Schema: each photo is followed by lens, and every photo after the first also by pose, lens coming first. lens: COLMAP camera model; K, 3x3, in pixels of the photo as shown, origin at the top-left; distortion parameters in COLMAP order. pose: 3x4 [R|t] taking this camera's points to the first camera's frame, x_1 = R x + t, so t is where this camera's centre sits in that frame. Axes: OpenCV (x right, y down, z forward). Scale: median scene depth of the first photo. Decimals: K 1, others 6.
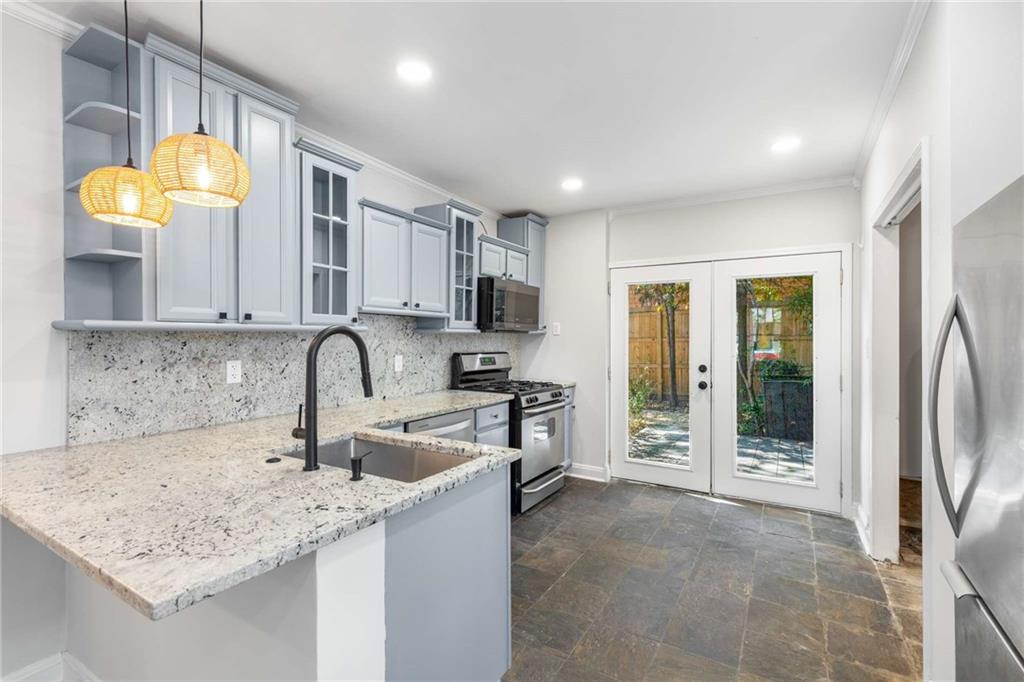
lens RADIAL K [[463.5, 0, 508.0], [0, 463.5, 342.7], [0, 0, 1]] dist [0.006809, -0.000731]
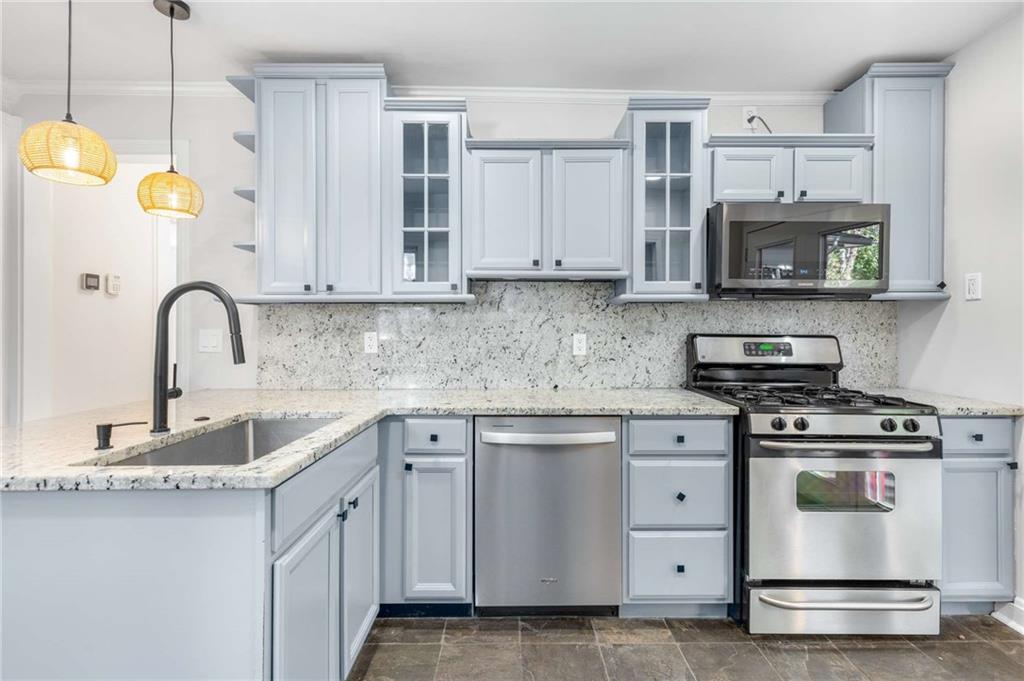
lens RADIAL K [[463.5, 0, 511.5], [0, 463.5, 332.7], [0, 0, 1]] dist [0.006809, -0.000731]
pose [[0.525086, -0.003099, -0.851043, 0.355830], [-0.008800, 0.999920, -0.009071, 0.033587], [0.851004, 0.012252, 0.525017, 0.512293]]
